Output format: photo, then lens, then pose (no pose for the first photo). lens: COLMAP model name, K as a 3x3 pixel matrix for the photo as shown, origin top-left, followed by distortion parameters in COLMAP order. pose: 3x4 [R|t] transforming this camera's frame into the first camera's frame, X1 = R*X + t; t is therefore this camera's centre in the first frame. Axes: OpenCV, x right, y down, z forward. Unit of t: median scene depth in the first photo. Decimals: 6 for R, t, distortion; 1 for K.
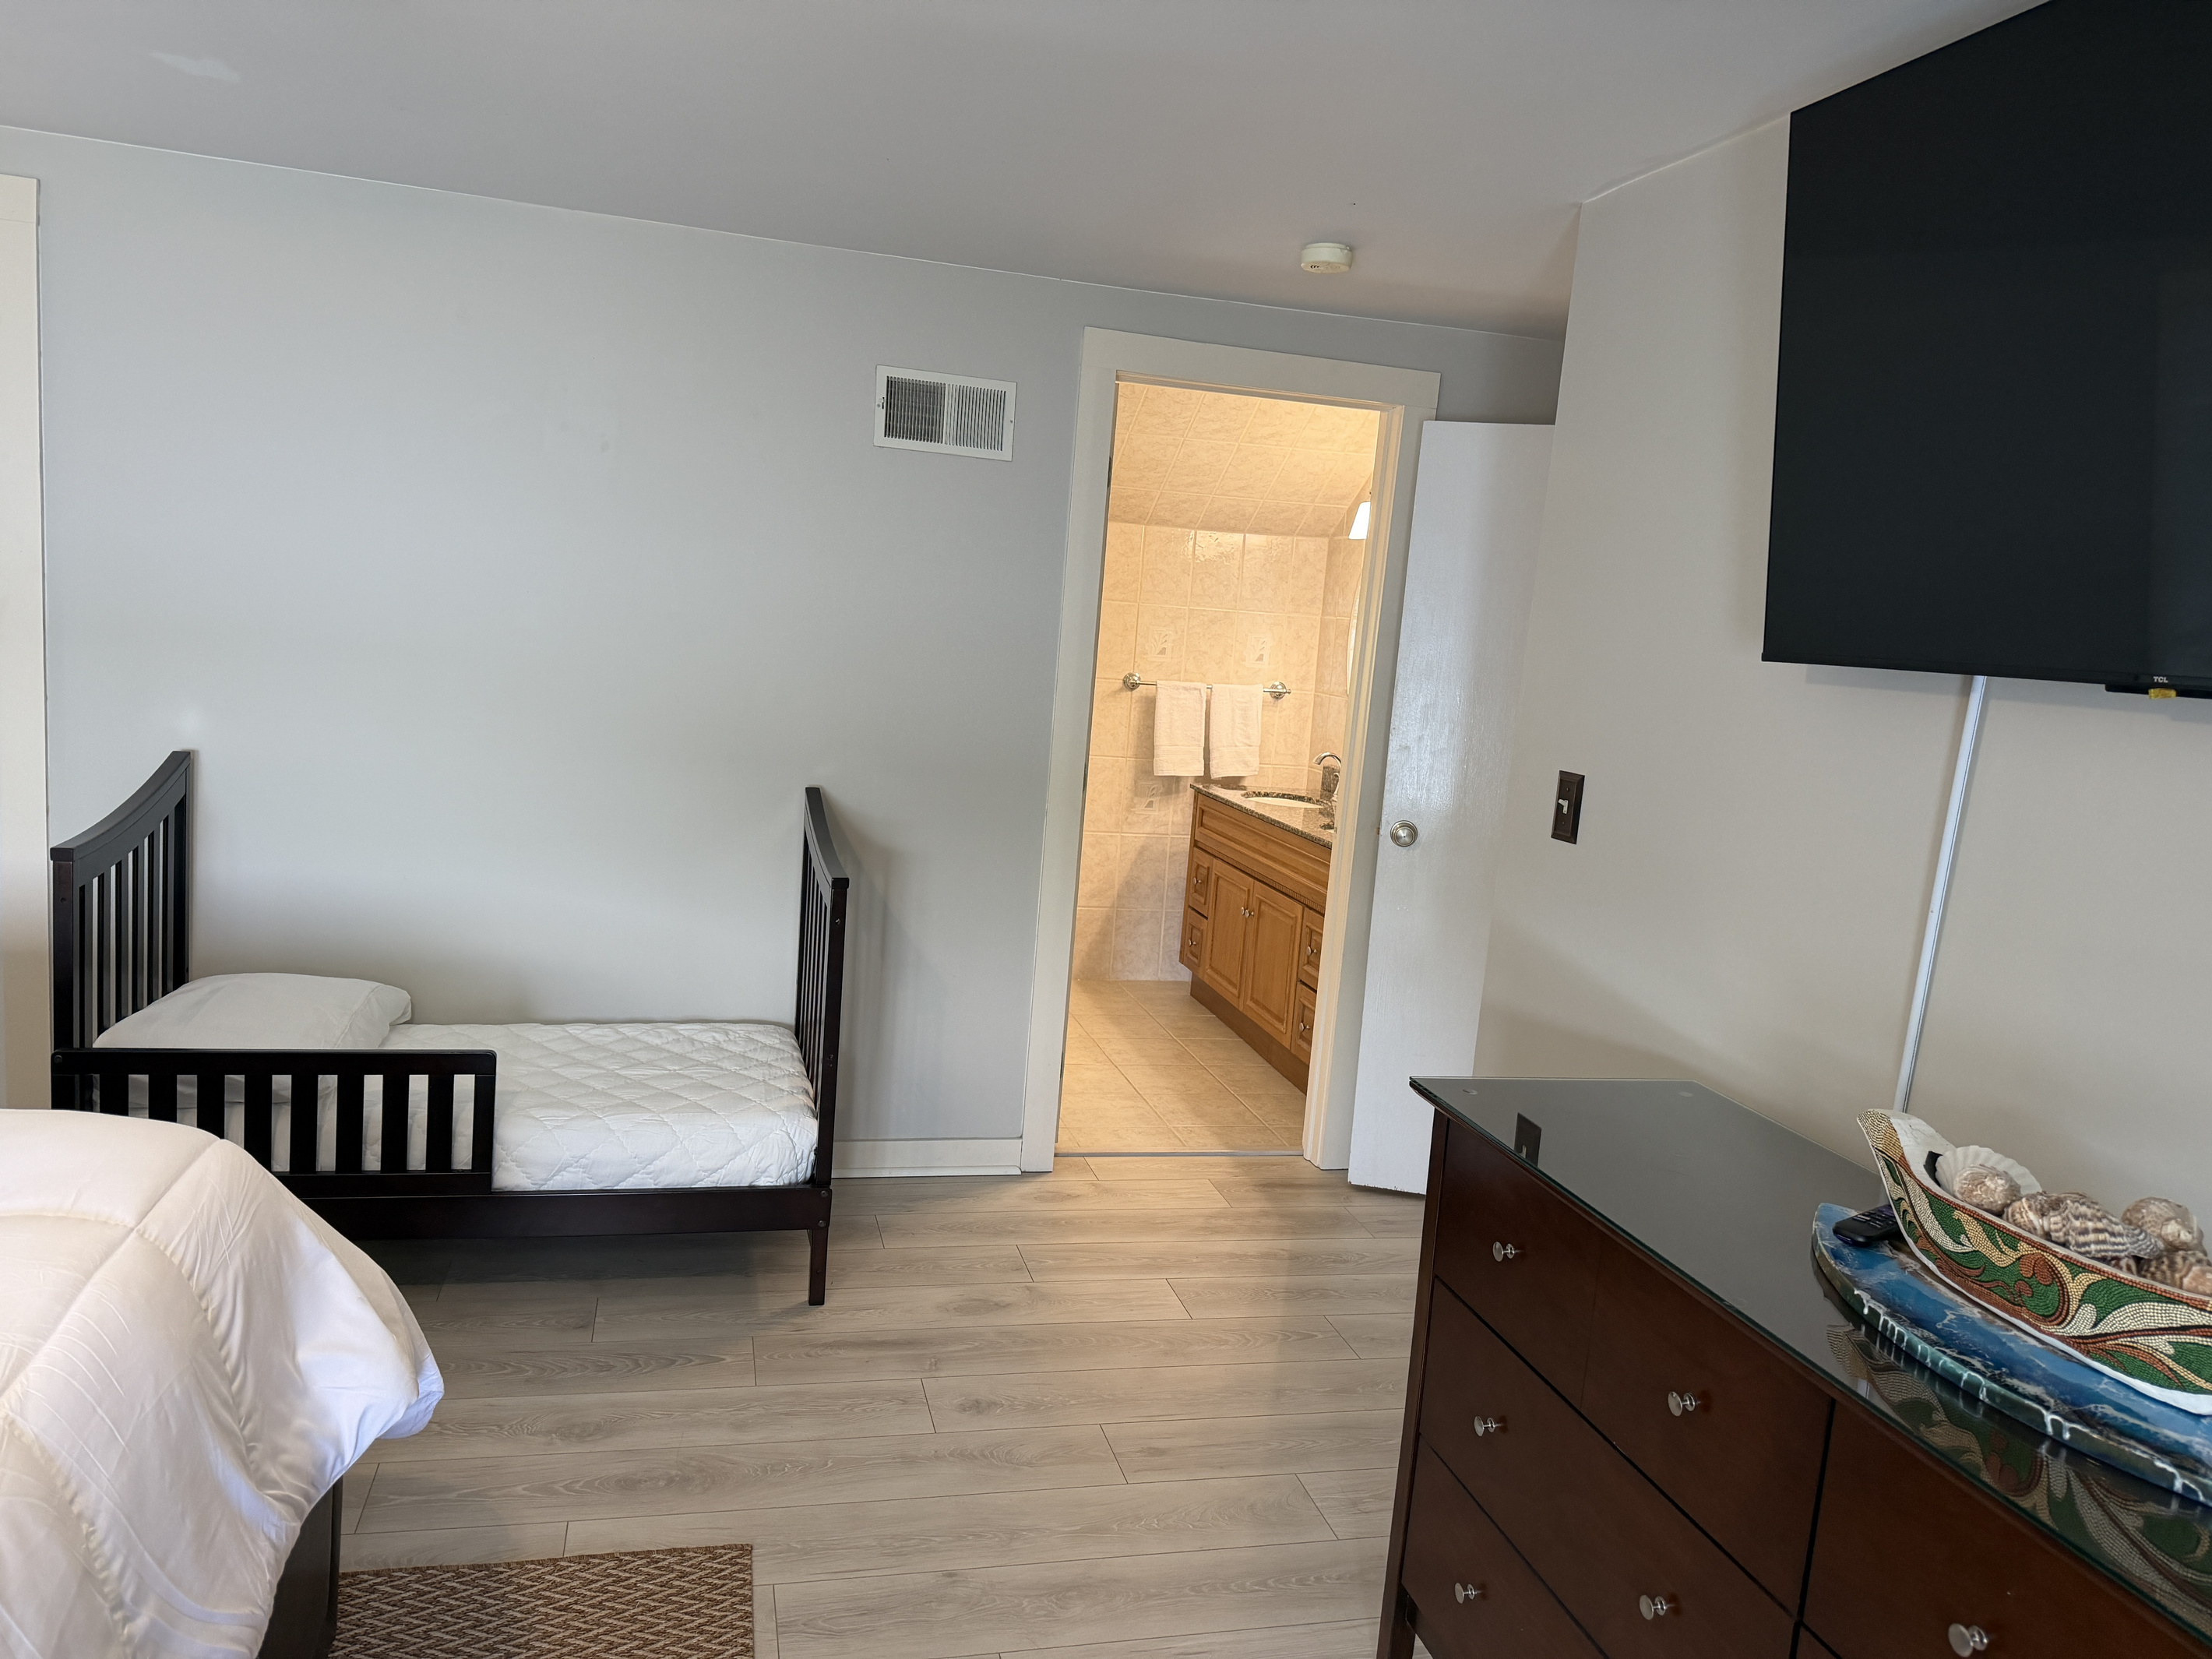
lens RADIAL K [[1558.7, 0, 1097.6], [0, 1558.7, 848.5], [0, 0, 1]] dist [0.017754, -0.026147]
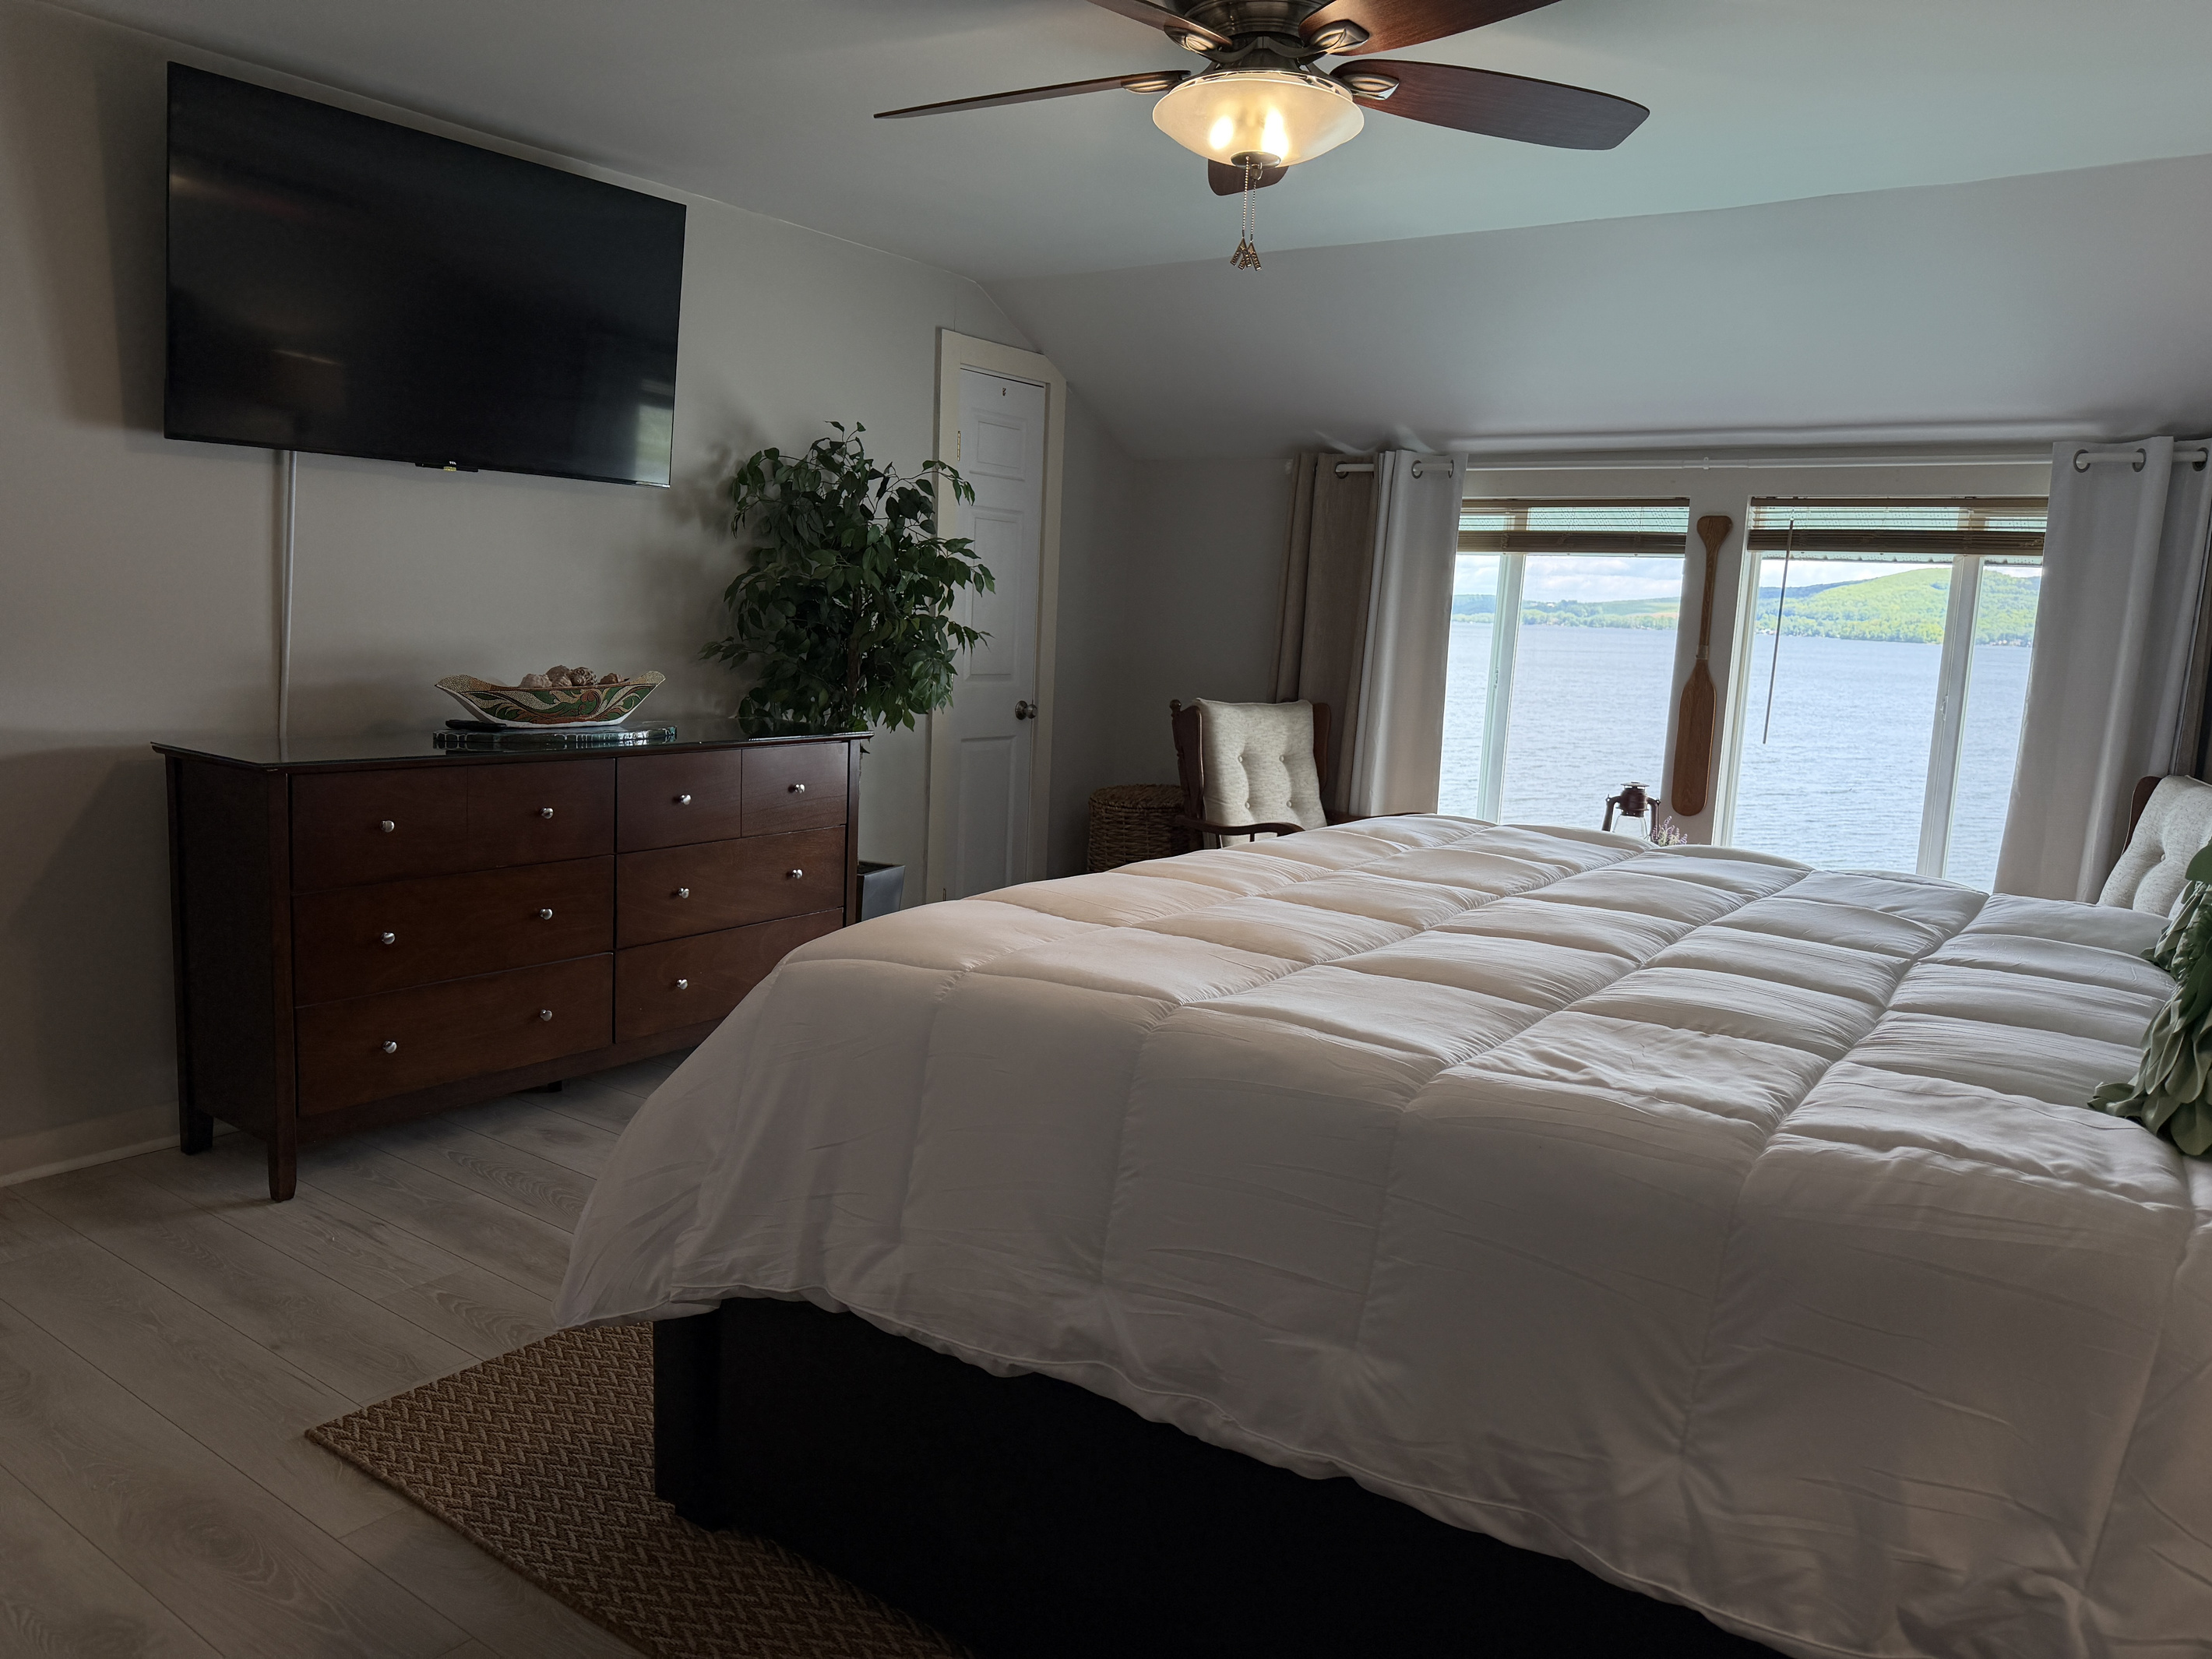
lens RADIAL K [[1558.7, 0, 1089.5], [0, 1558.7, 832.0], [0, 0, 1]] dist [0.017754, -0.026147]
pose [[-0.630039, -0.213938, 0.746513, -0.991763], [0.019395, 0.956668, 0.290533, -0.134326], [-0.776321, 0.197526, -0.598589, 0.991079]]
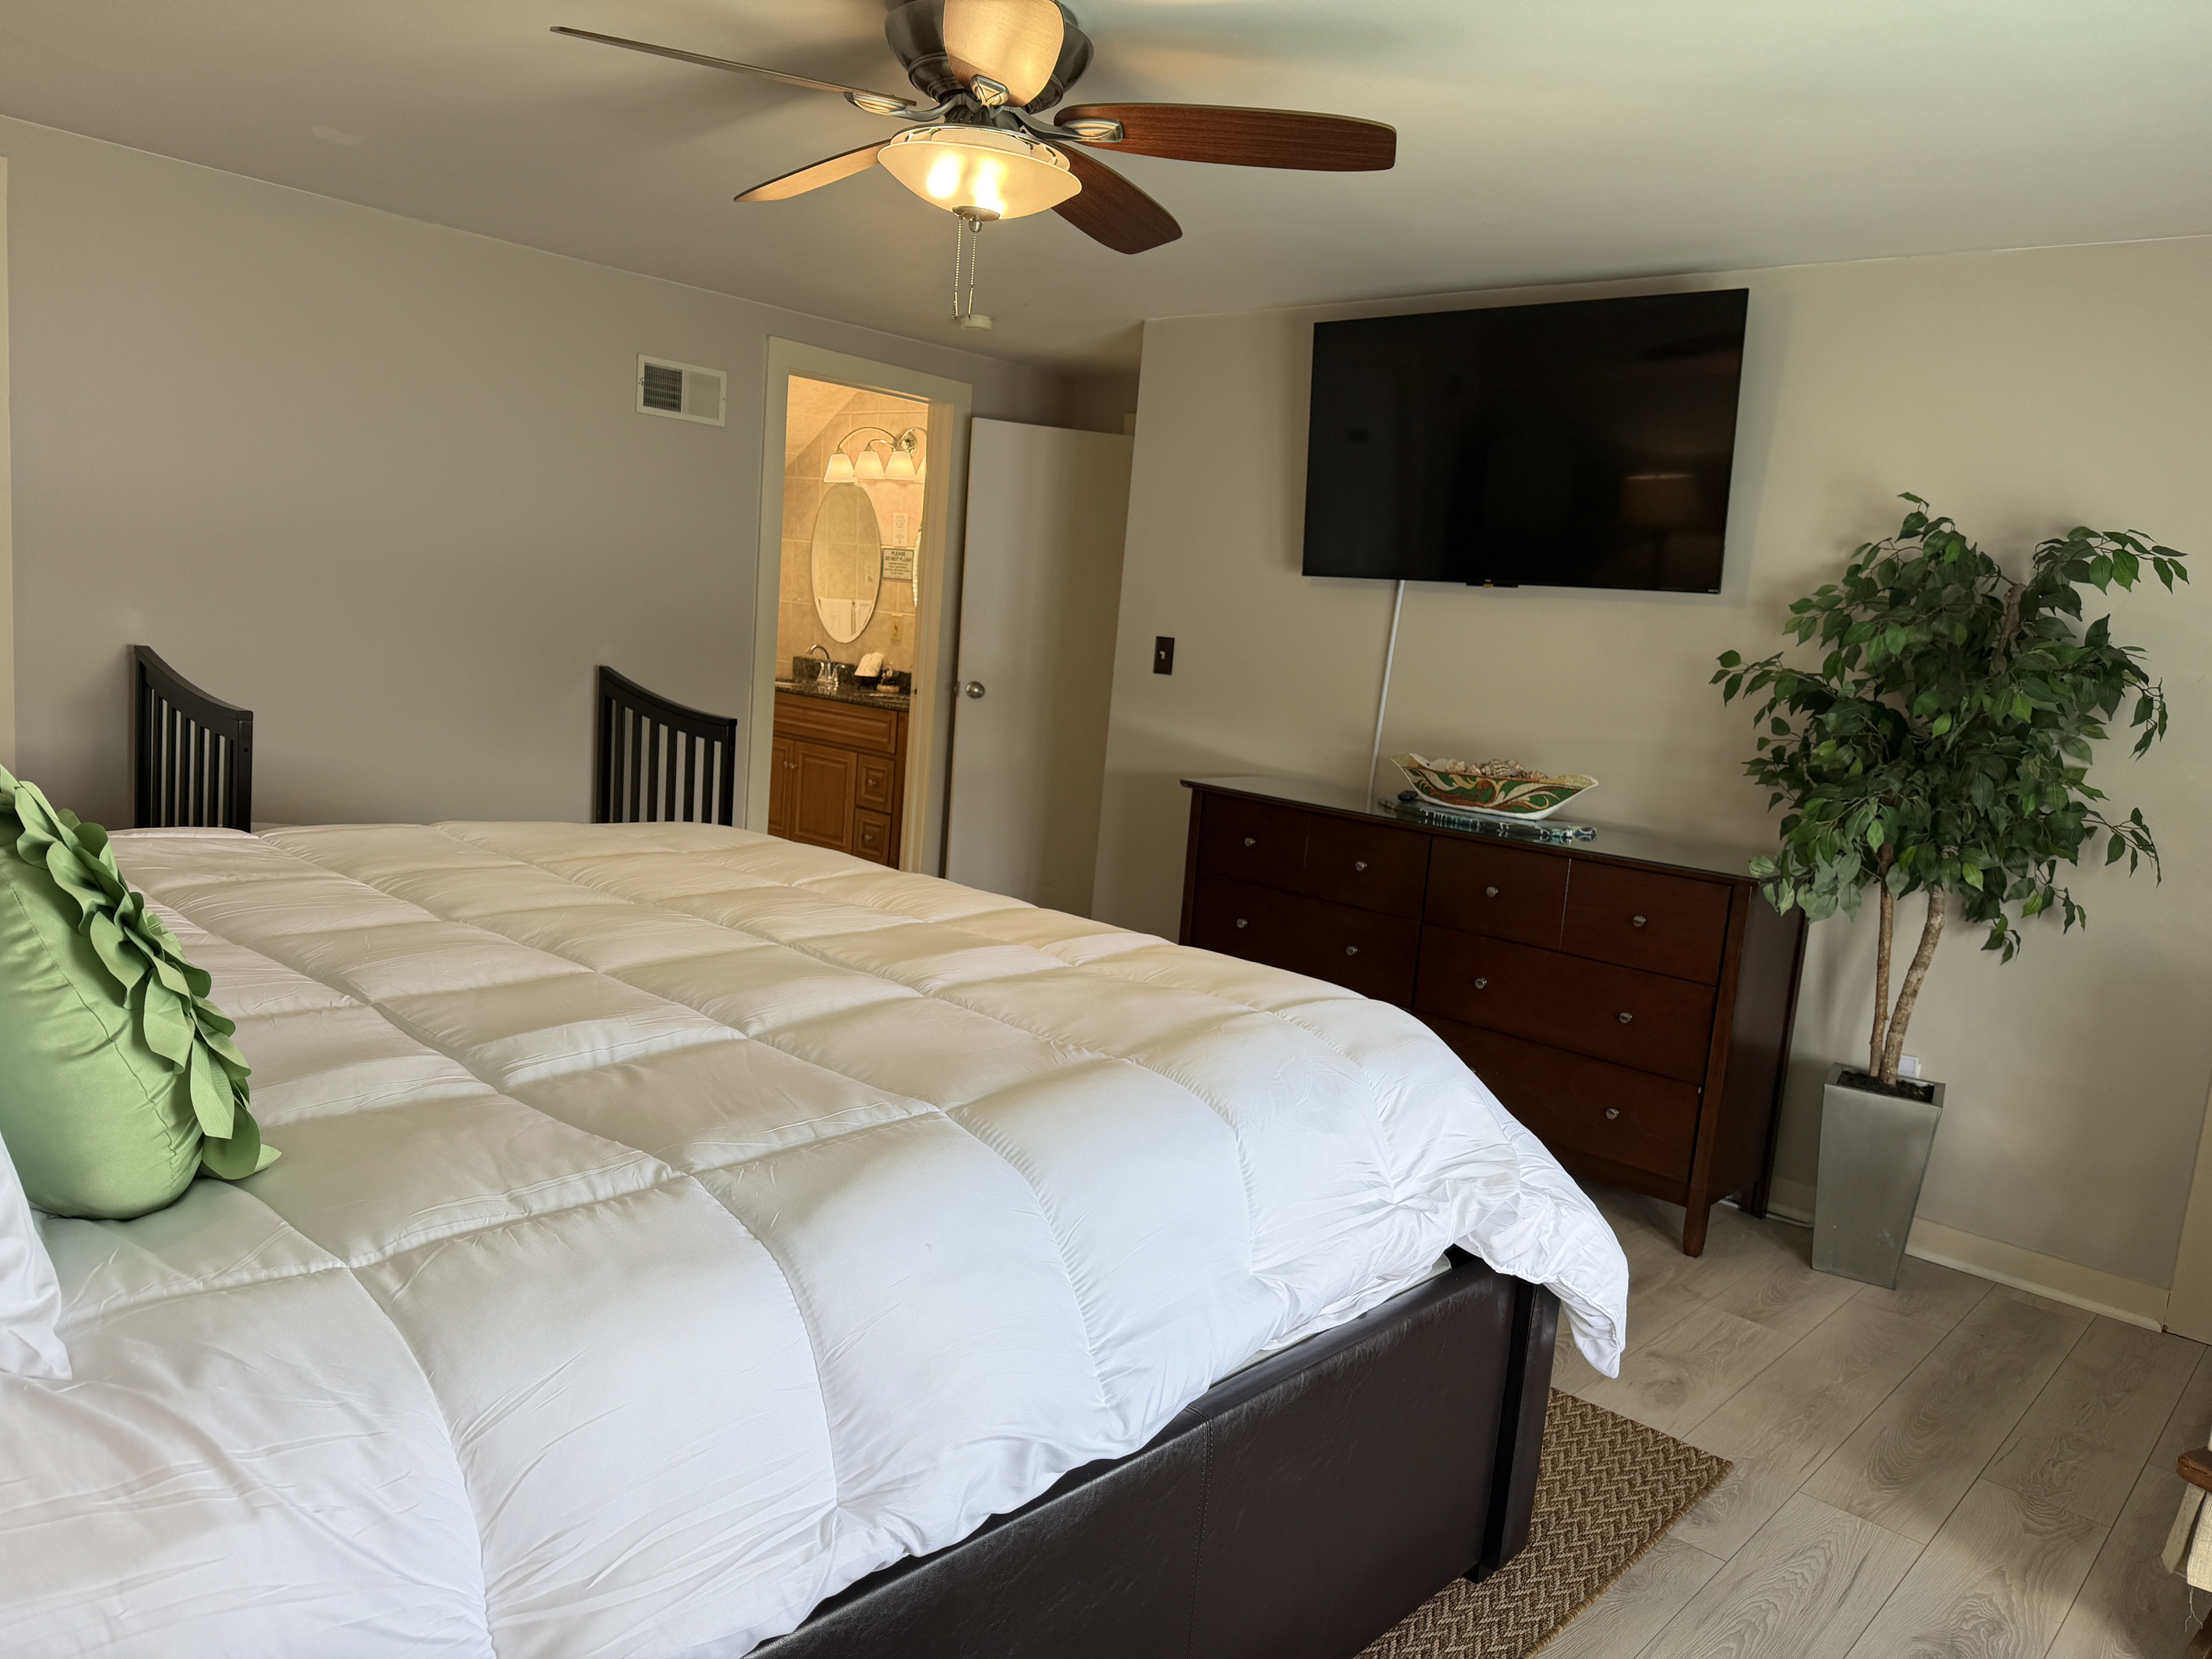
lens RADIAL K [[1558.7, 0, 1113.8], [0, 1558.7, 847.1], [0, 0, 1]] dist [0.017754, -0.026147]
pose [[0.841439, -0.079933, 0.534407, -0.754130], [0.057005, 0.996611, 0.059310, 0.087291], [-0.537336, -0.019442, 0.843144, -0.524870]]
